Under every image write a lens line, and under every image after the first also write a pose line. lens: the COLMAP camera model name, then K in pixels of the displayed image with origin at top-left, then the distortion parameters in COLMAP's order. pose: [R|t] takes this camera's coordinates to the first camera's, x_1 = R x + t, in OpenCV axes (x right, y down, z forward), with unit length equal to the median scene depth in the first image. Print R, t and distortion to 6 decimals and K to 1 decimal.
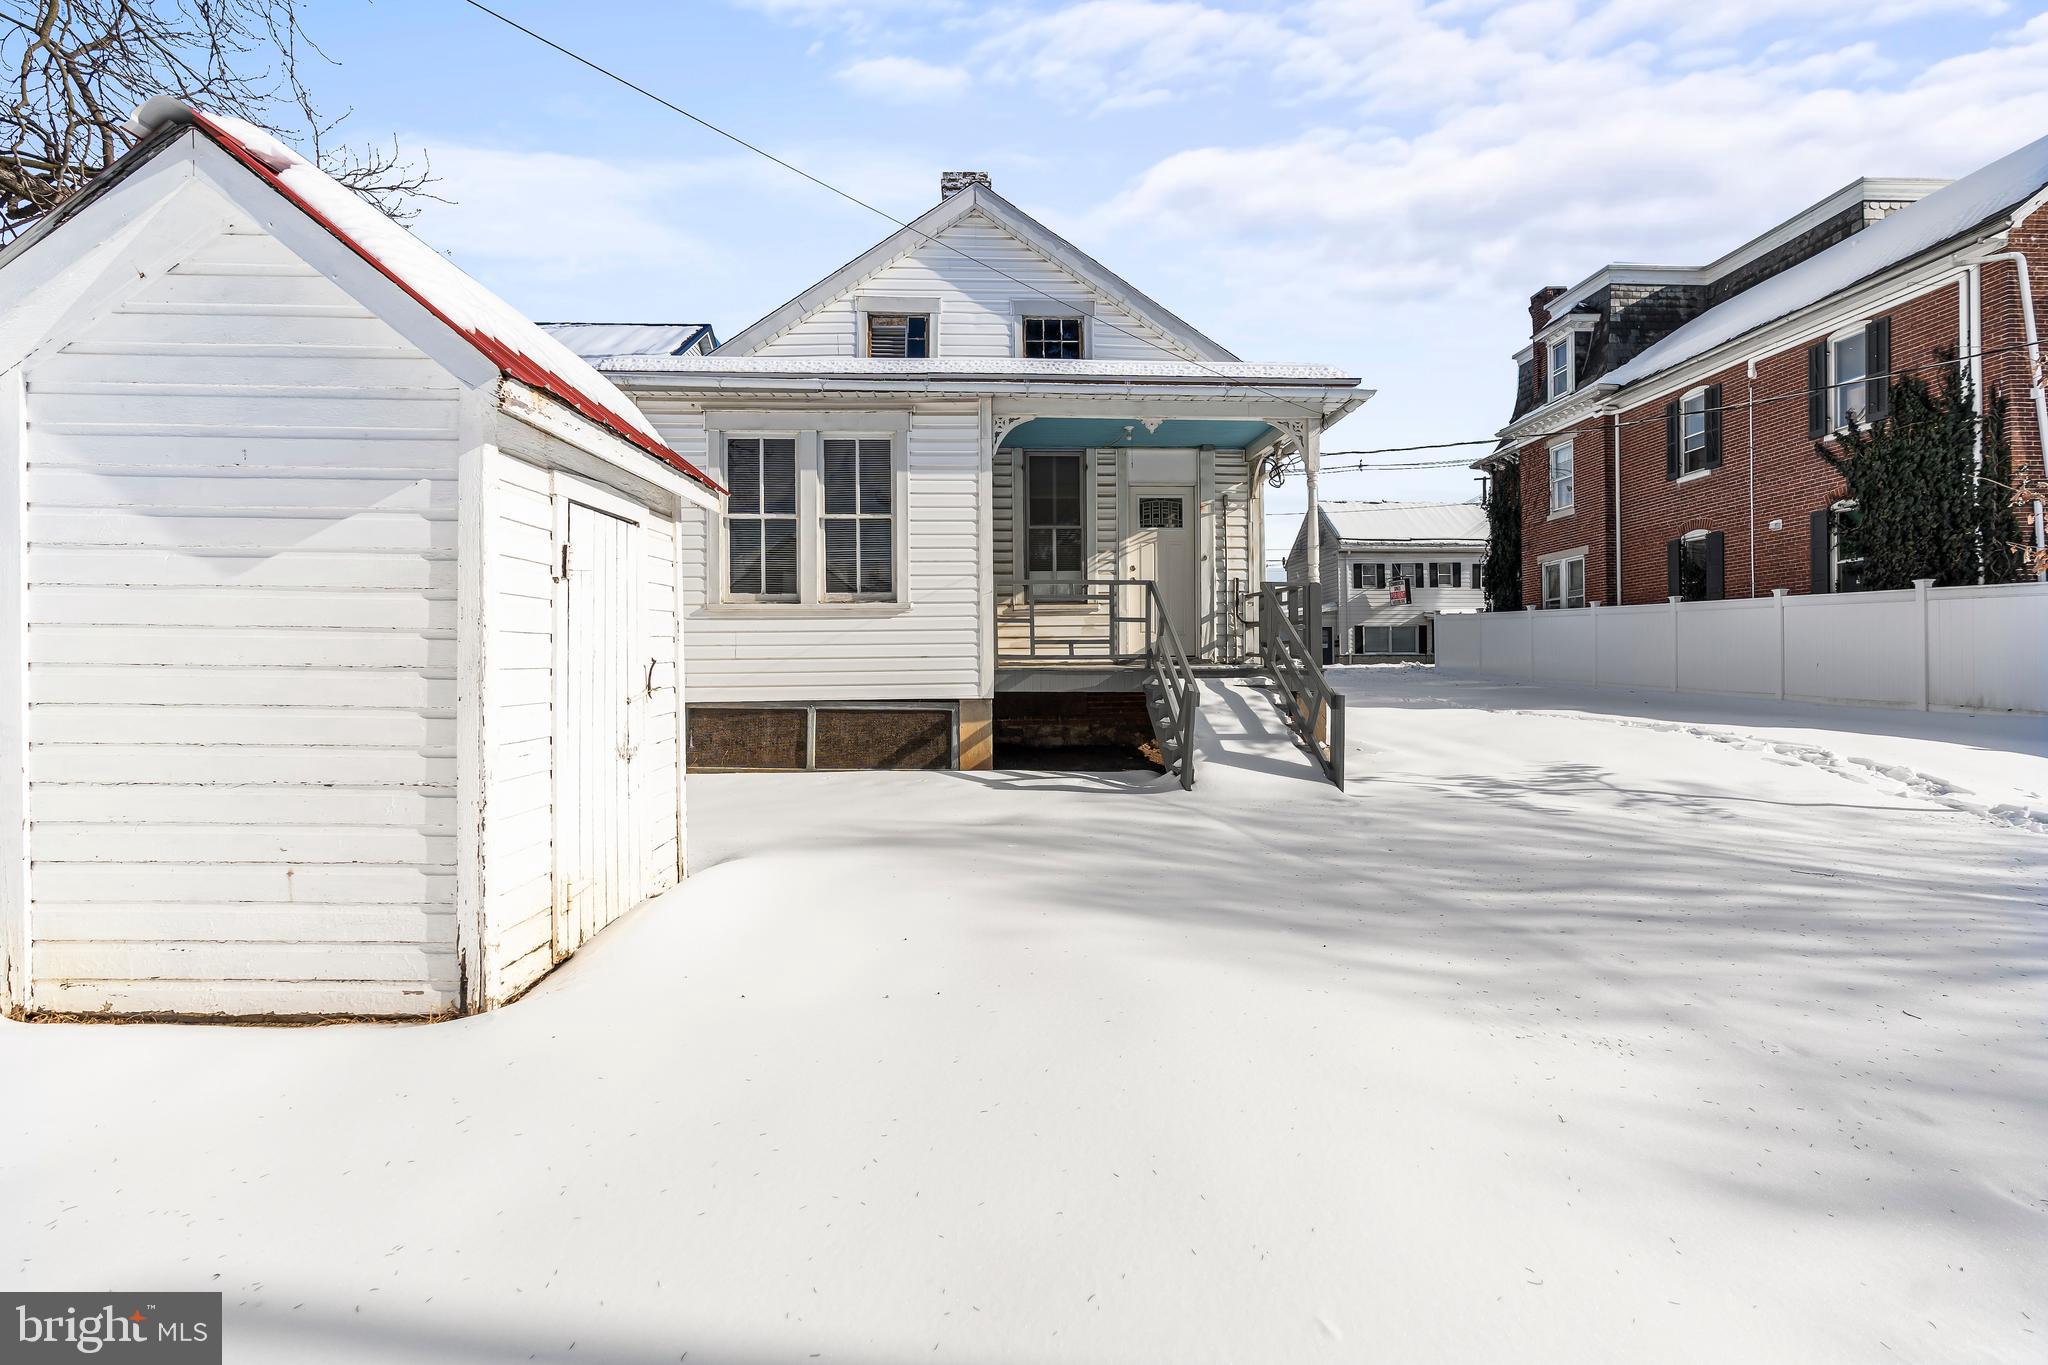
lens RADIAL K [[935.1, 0, 1030.1], [0, 935.1, 671.9], [0, 0, 1]] dist [-0.007281, 0.001676]
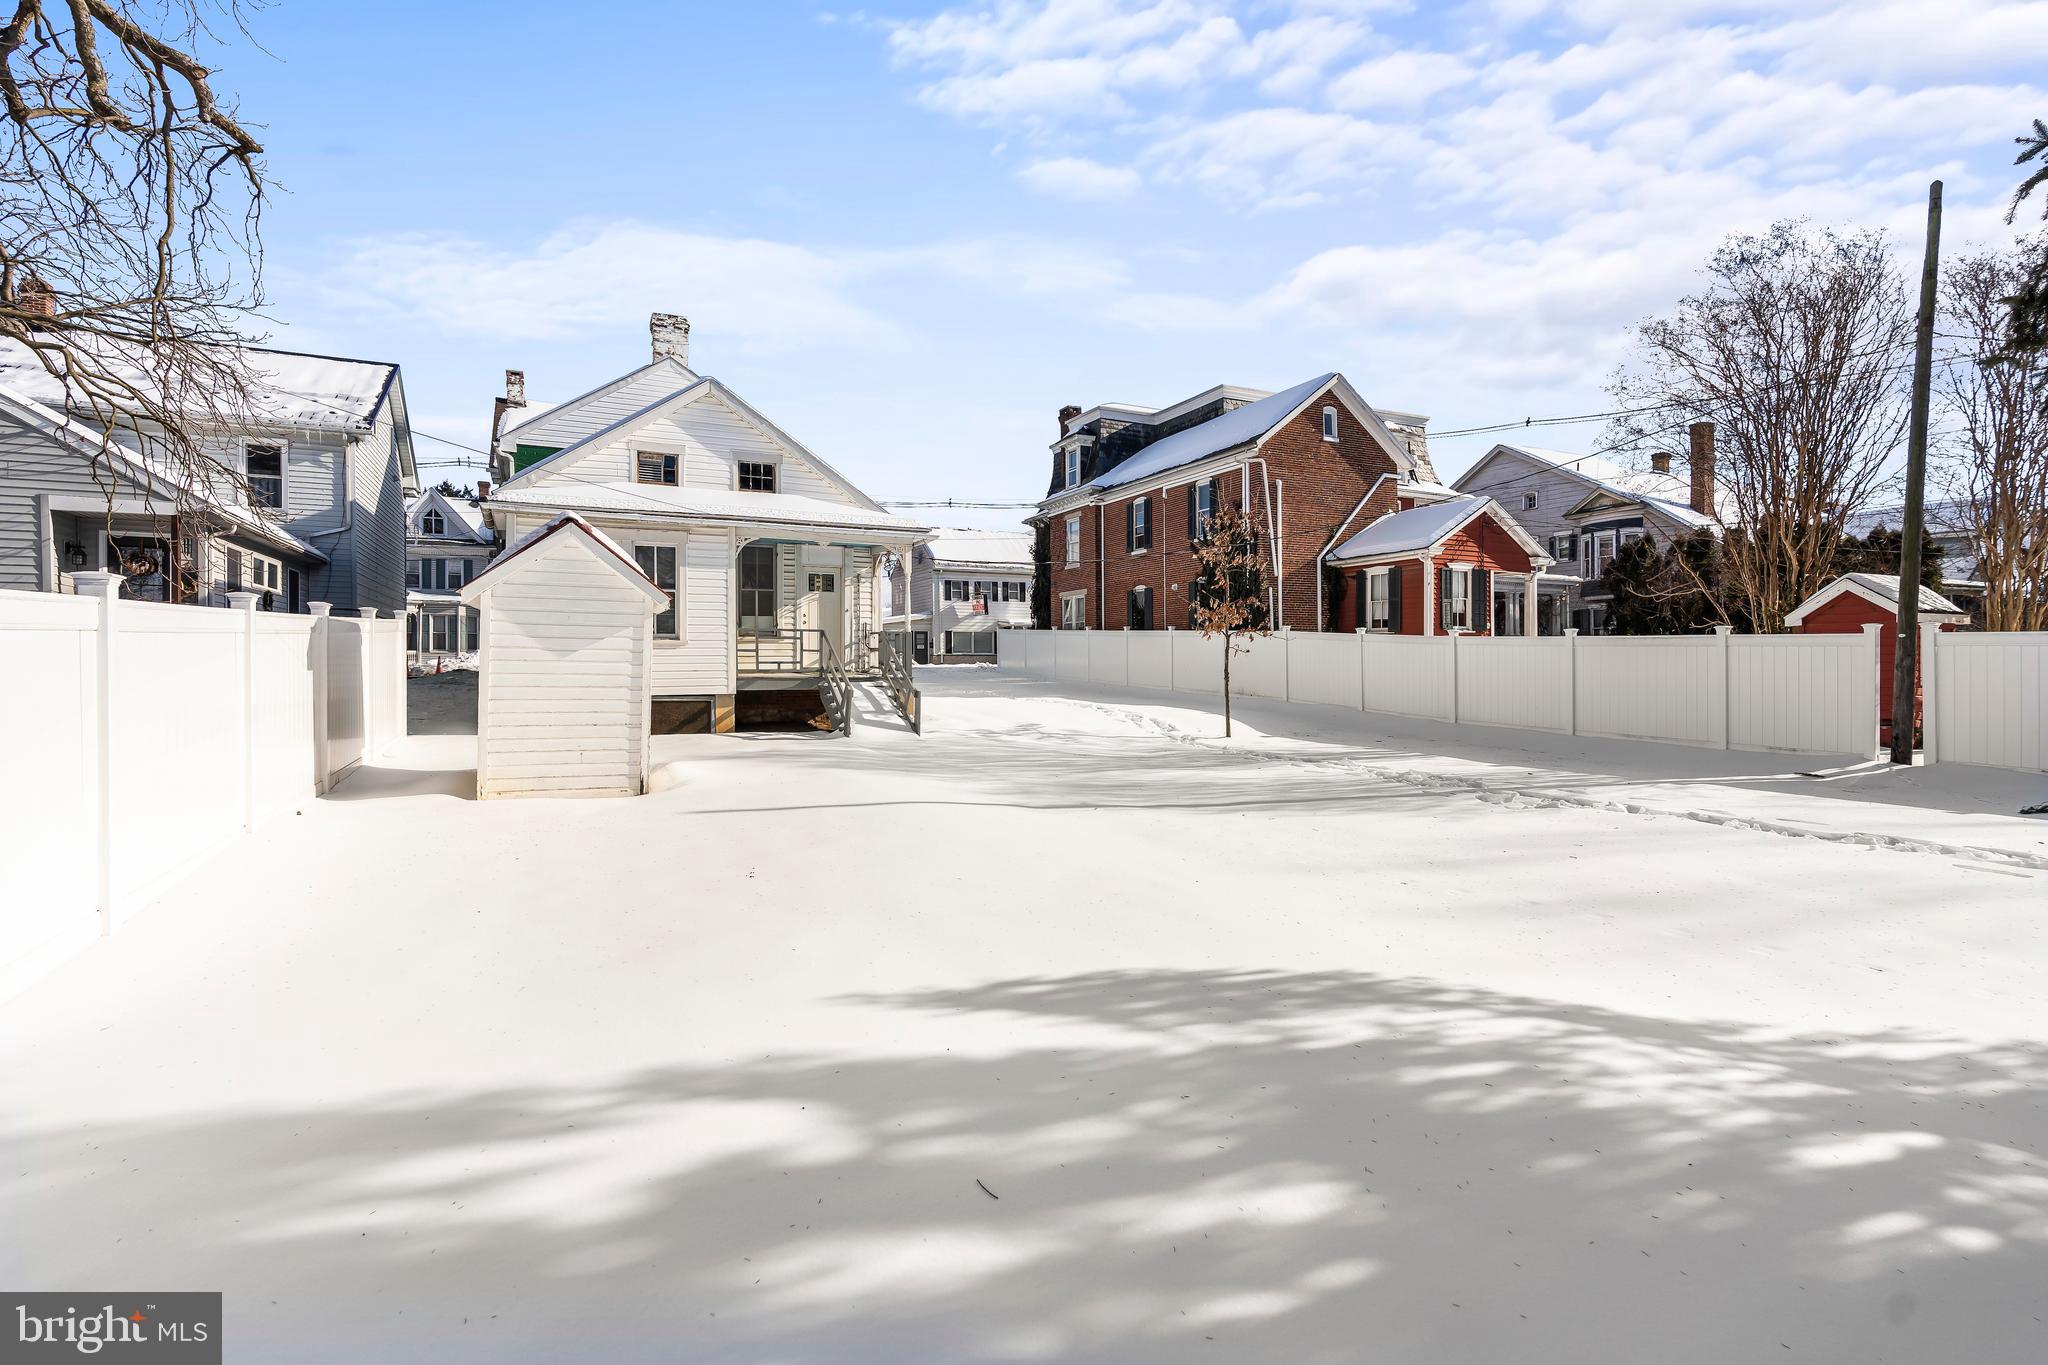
lens RADIAL K [[935.1, 0, 1030.1], [0, 935.1, 671.9], [0, 0, 1]] dist [-0.007281, 0.001676]
pose [[0.914436, 0.000965, 0.404731, -0.167007], [-0.004645, 0.999956, 0.008112, -0.020931], [-0.404705, -0.009297, 0.914400, -0.587542]]
